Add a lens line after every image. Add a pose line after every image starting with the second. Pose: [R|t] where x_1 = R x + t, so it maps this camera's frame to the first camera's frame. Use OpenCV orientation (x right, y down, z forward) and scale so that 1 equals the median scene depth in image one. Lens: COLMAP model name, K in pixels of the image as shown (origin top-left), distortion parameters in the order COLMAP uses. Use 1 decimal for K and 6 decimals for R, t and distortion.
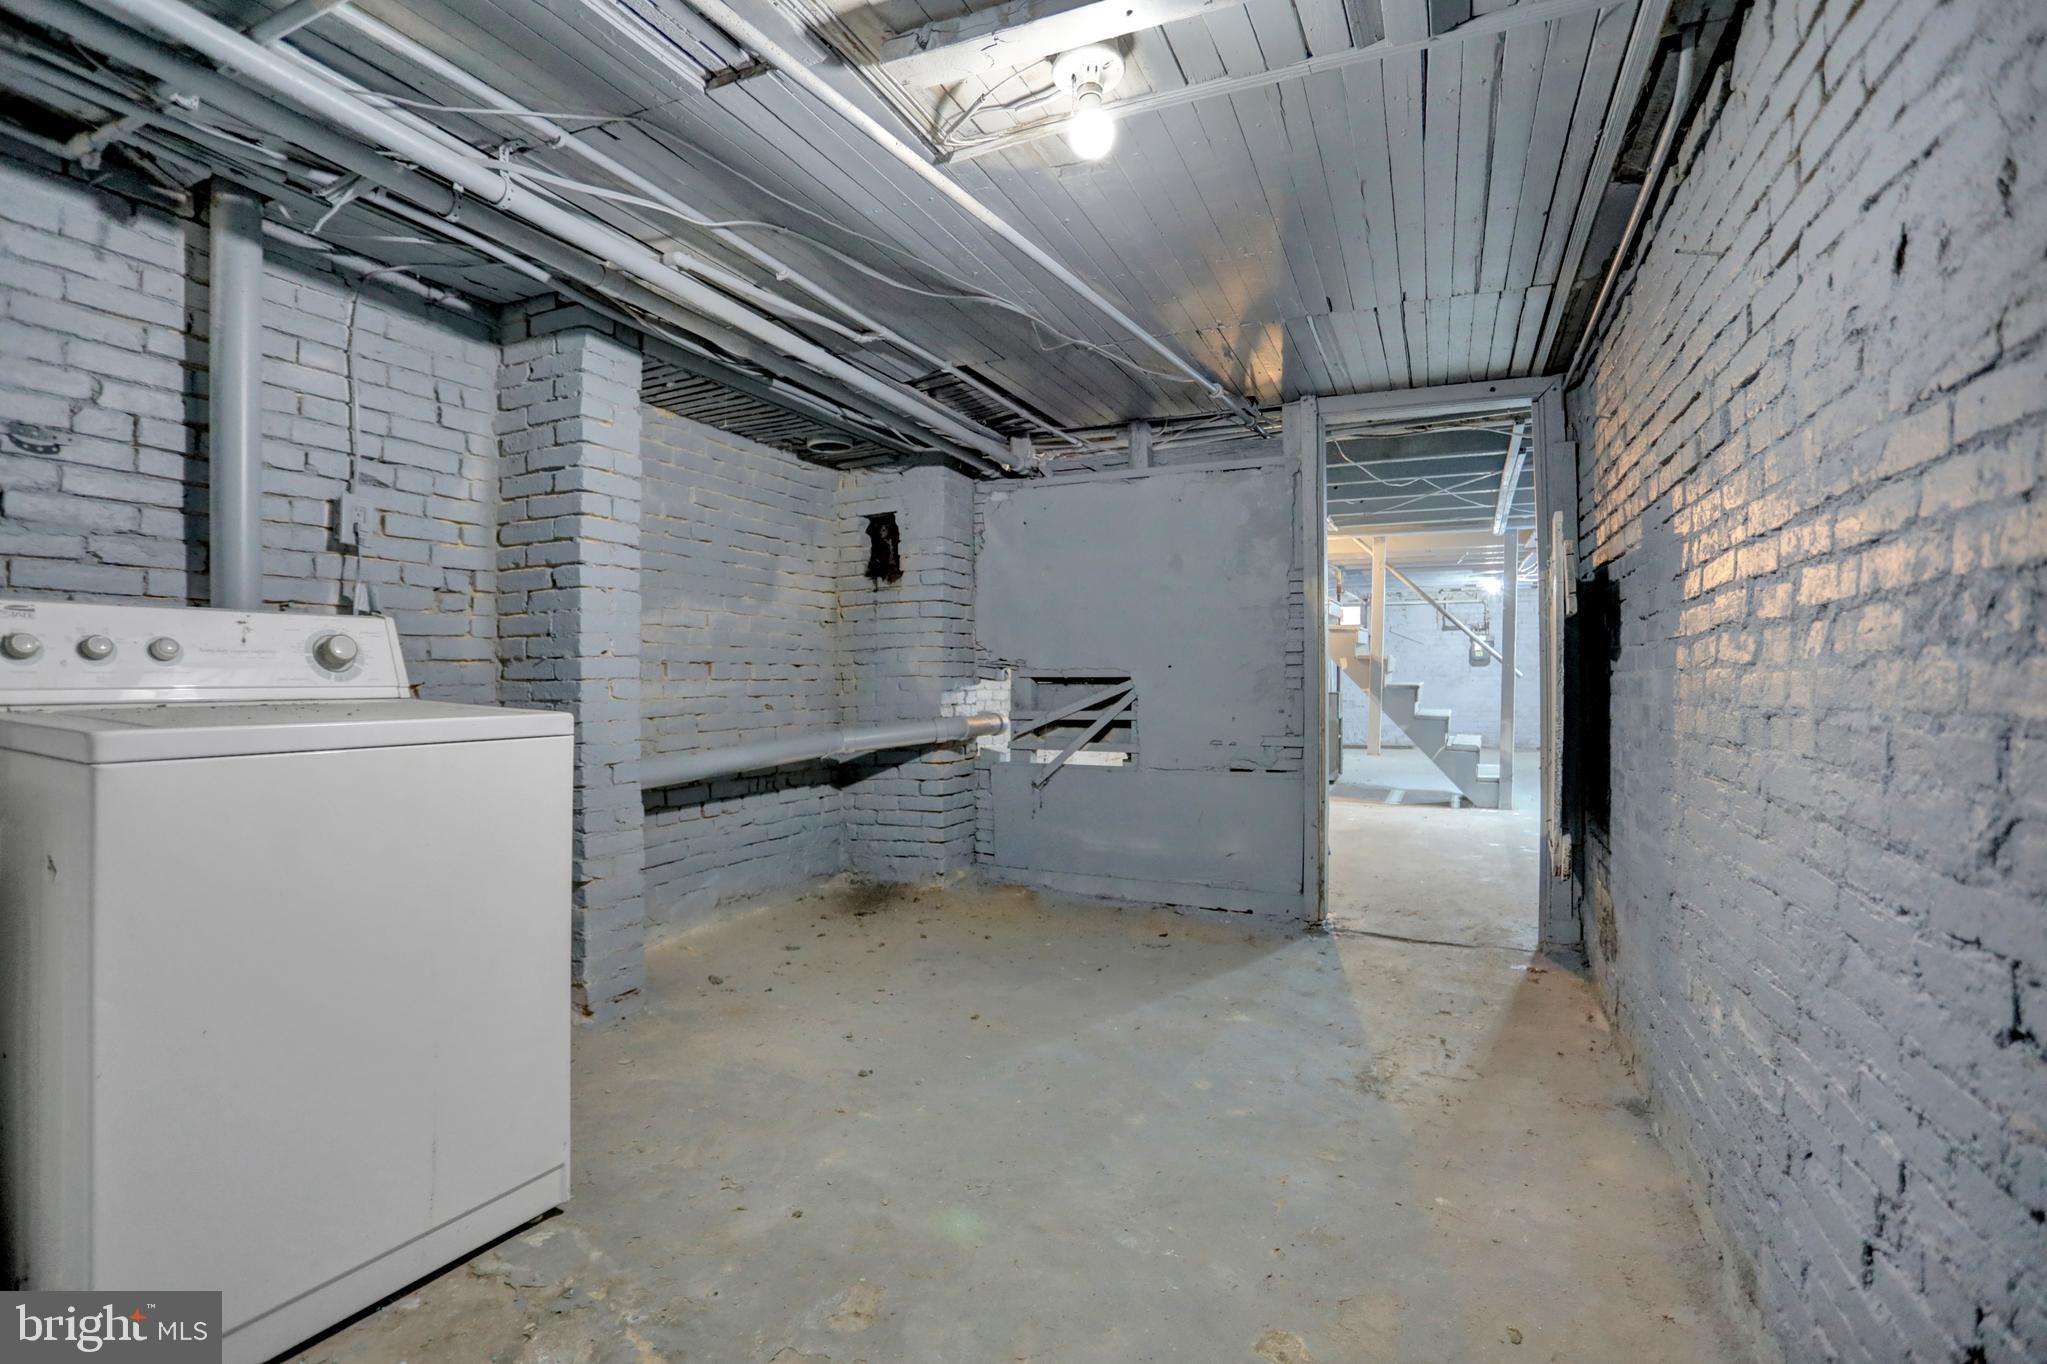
lens RADIAL K [[986.1, 0, 1022.8], [0, 986.1, 673.8], [0, 0, 1]] dist [-0.079284, 0.033788]
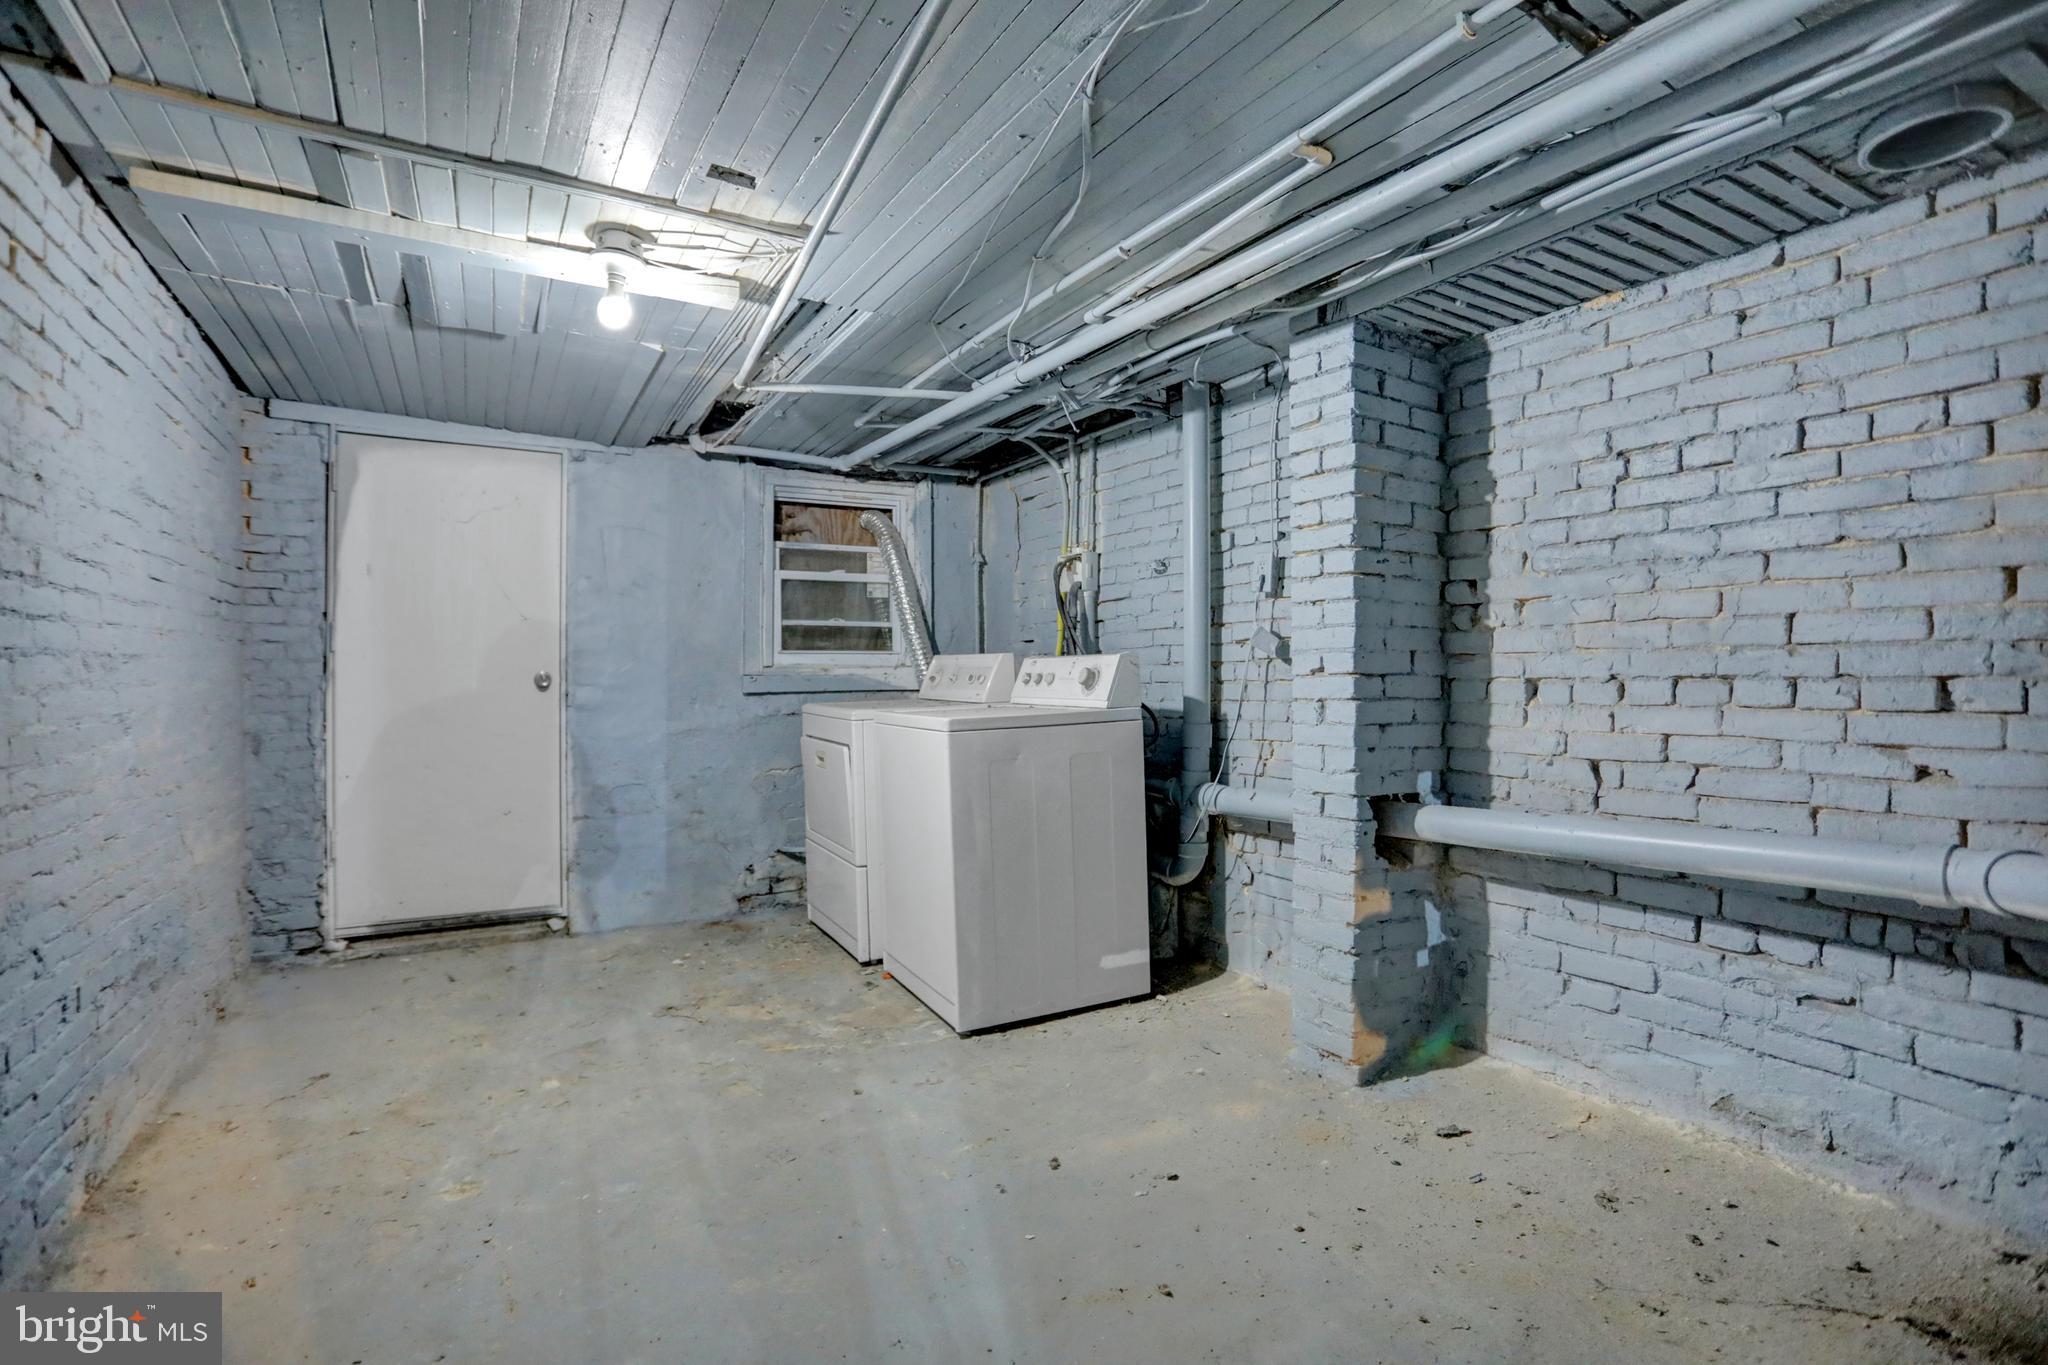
lens RADIAL K [[986.6, 0, 1023.3], [0, 986.6, 674.3], [0, 0, 1]] dist [-0.079284, 0.033788]
pose [[-0.594483, -0.005009, -0.804093, 0.538962], [-0.000117, 0.999981, -0.006143, -0.013810], [0.804108, -0.003558, -0.594472, 1.479736]]
